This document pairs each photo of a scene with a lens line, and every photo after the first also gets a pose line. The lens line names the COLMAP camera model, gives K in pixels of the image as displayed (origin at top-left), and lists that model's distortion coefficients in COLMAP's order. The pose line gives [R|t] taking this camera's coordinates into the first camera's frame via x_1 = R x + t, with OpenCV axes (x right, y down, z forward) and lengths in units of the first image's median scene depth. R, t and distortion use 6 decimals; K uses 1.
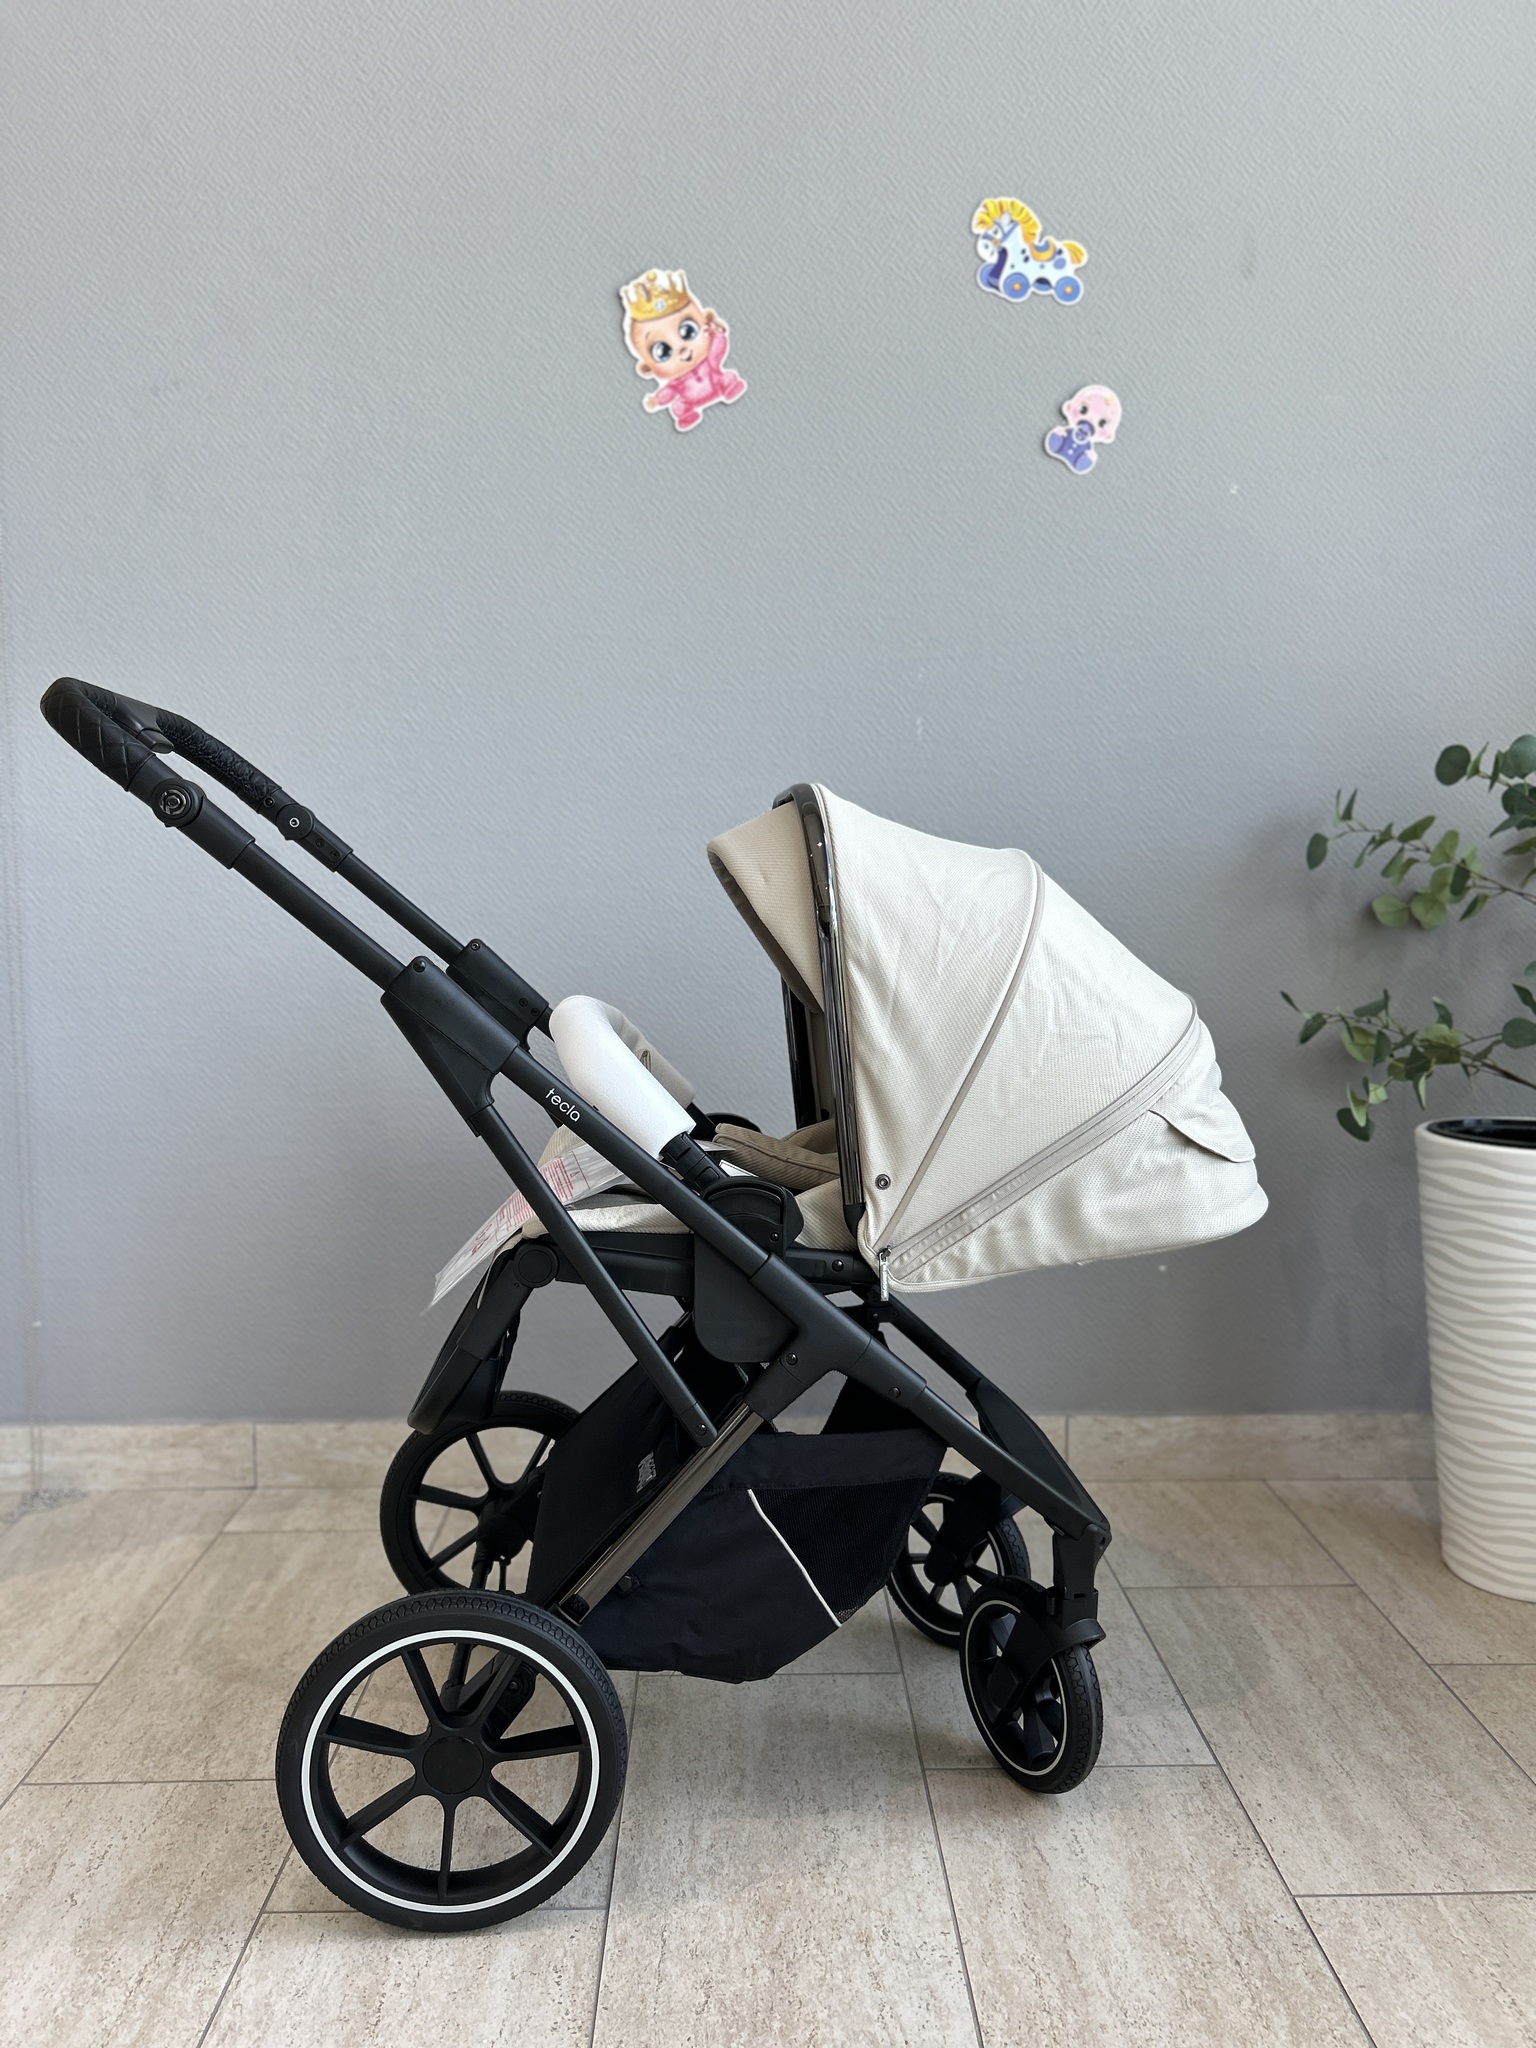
lens RADIAL K [[1557.4, 0, 771.4], [0, 1557.4, 1026.9], [0, 0, 1]] dist [0.031327, -0.039343]
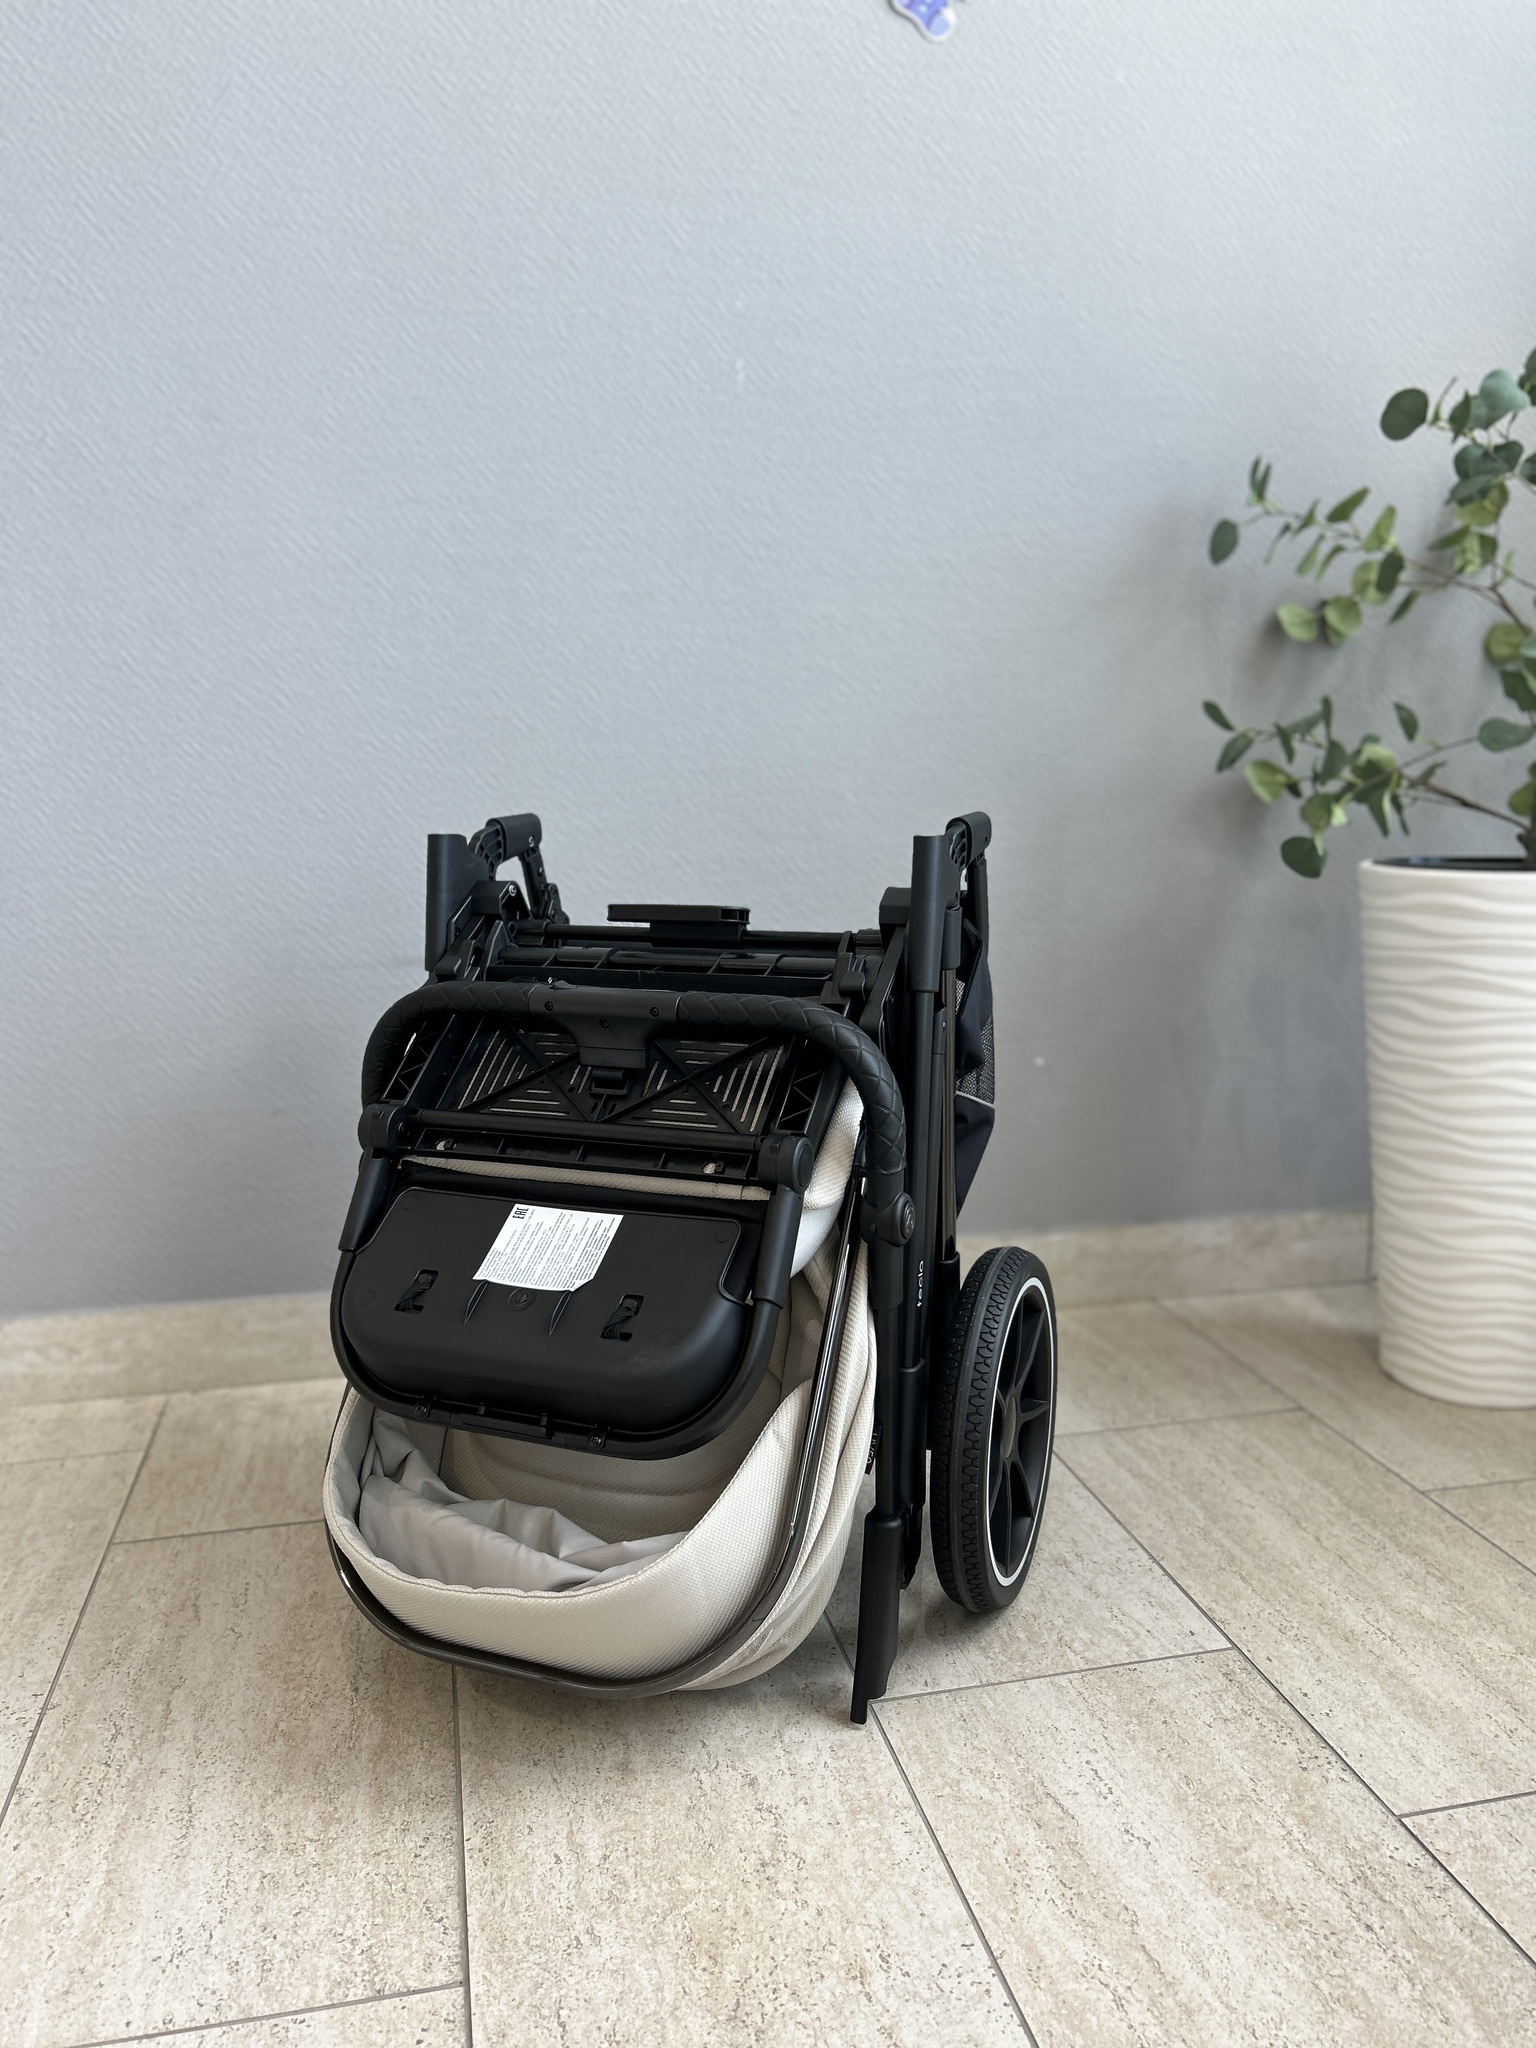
lens RADIAL K [[1557.4, 0, 768.2], [0, 1557.4, 1035.5], [0, 0, 1]] dist [0.031327, -0.039343]
pose [[0.980569, -0.045844, 0.190742, -0.056531], [0.030505, 0.996117, 0.082588, 0.073420], [-0.193788, -0.075164, 0.978160, 0.231653]]
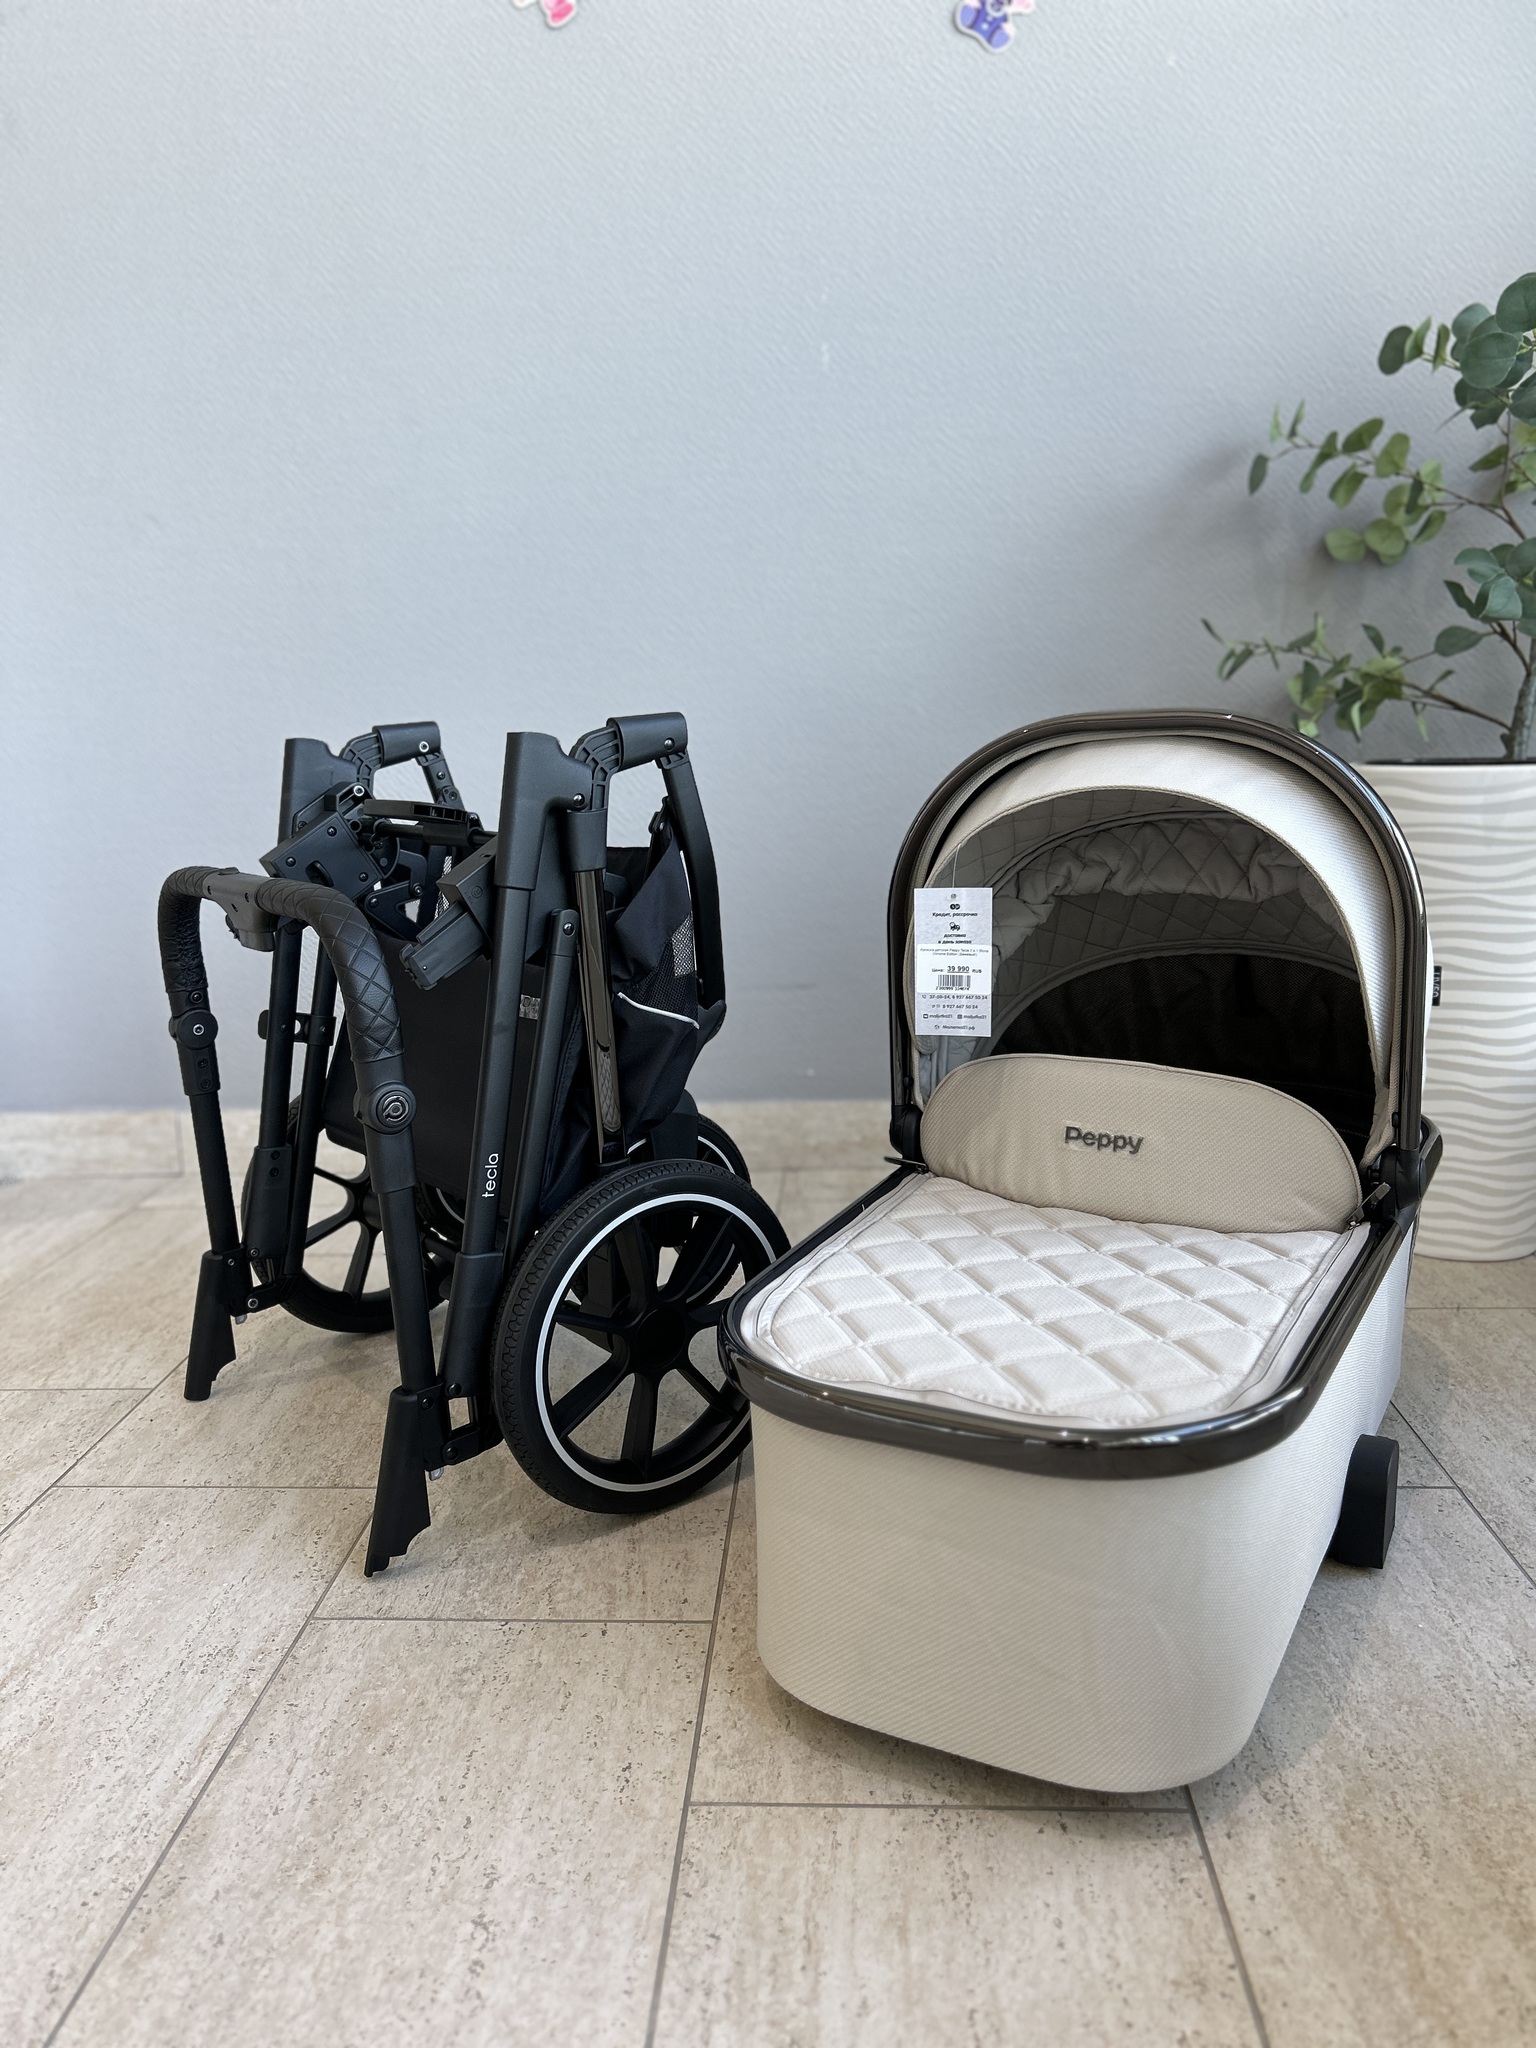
lens RADIAL K [[1557.4, 0, 769.3], [0, 1557.4, 1027.7], [0, 0, 1]] dist [0.031327, -0.039343]
pose [[0.996812, -0.010155, -0.079132, 0.139357], [0.018196, 0.994663, 0.101561, 0.114309], [0.077679, -0.102677, 0.991677, 0.043594]]
